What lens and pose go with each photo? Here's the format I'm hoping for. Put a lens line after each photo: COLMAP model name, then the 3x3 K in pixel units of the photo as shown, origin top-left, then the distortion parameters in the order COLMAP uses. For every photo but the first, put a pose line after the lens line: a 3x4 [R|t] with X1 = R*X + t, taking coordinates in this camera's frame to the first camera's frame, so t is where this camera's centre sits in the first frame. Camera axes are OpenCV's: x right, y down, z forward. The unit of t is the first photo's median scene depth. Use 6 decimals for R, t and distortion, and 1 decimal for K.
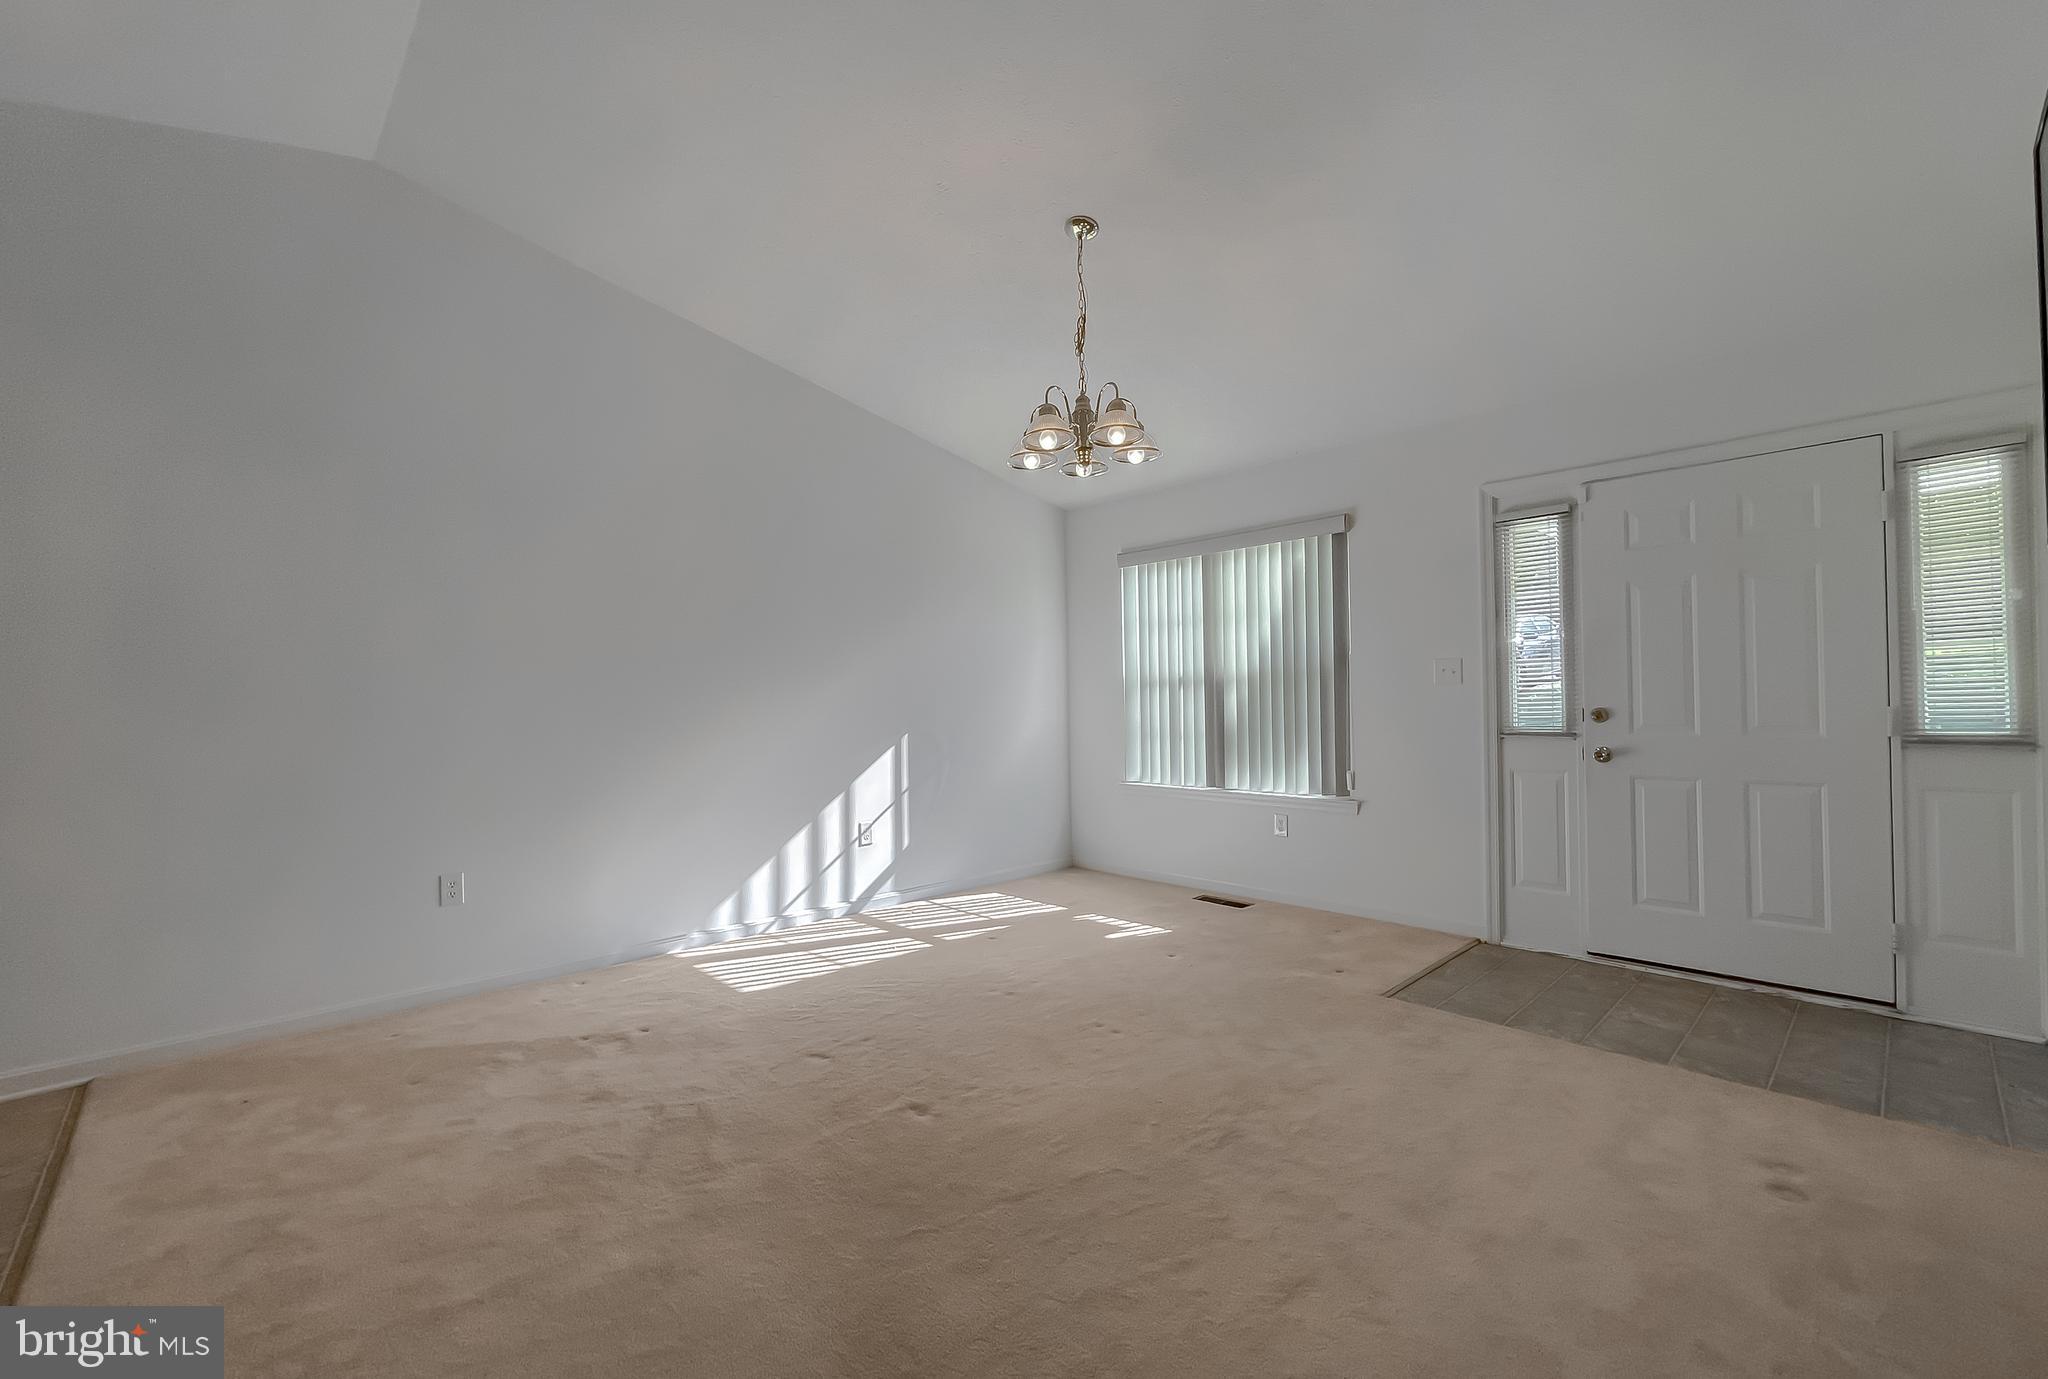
lens RADIAL K [[854.4, 0, 1029.9], [0, 854.4, 692.7], [0, 0, 1]] dist [0.001300, -0.000645]
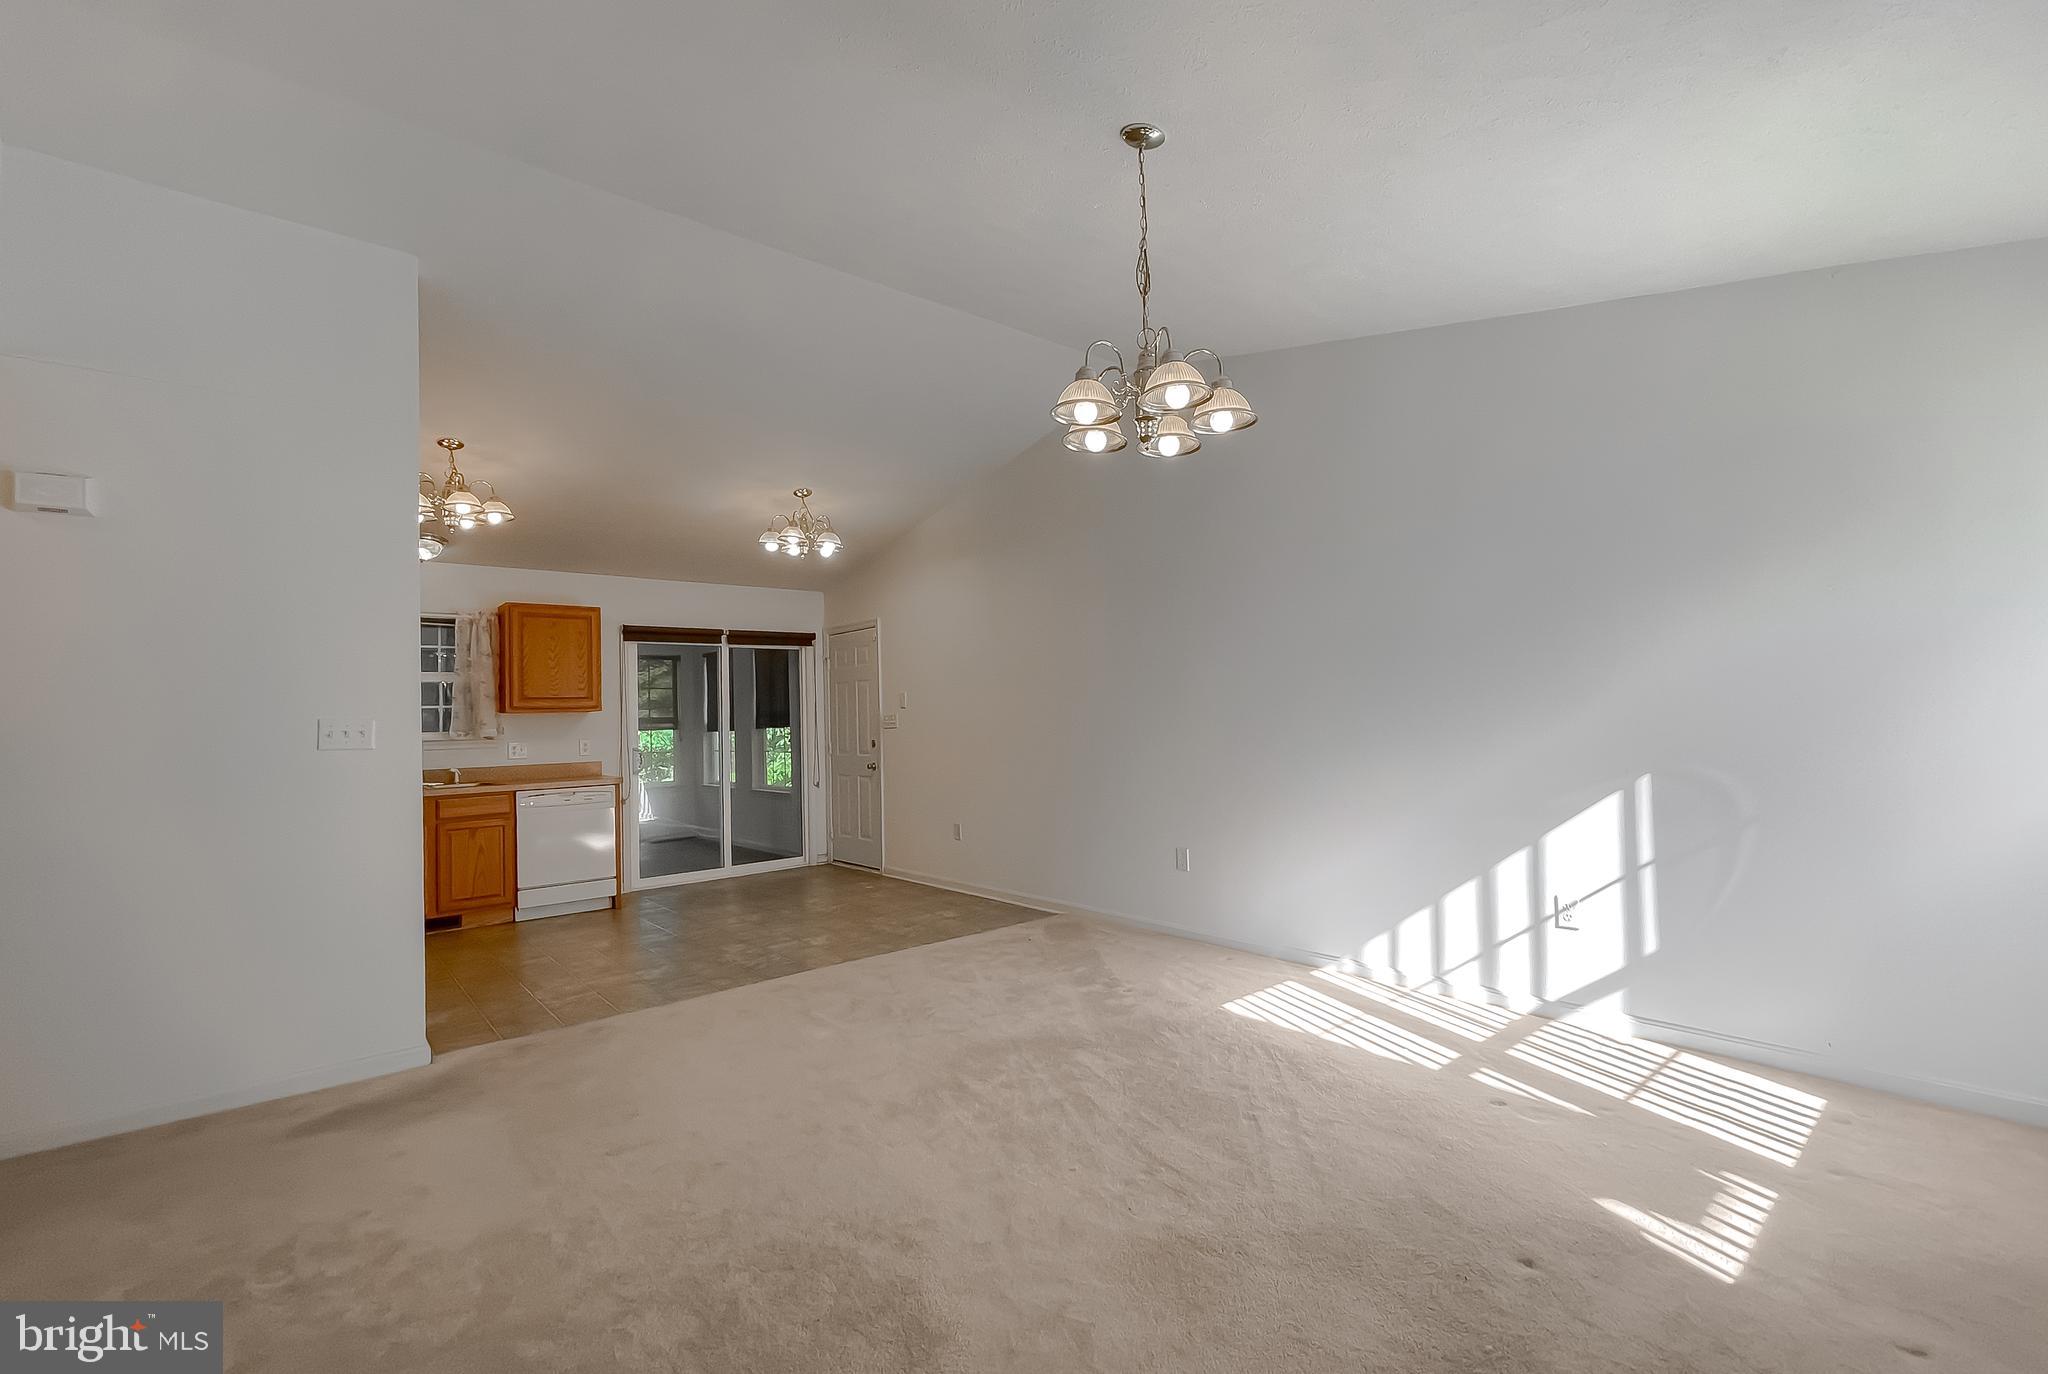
lens RADIAL K [[880.3, 0, 1039.8], [0, 880.3, 712.6], [0, 0, 1]] dist [0.000661, -0.000090]
pose [[-0.046067, 0.008875, -0.998899, 0.561722], [0.037772, 0.999261, 0.007136, -0.020138], [0.998224, -0.037402, -0.046368, 0.625533]]
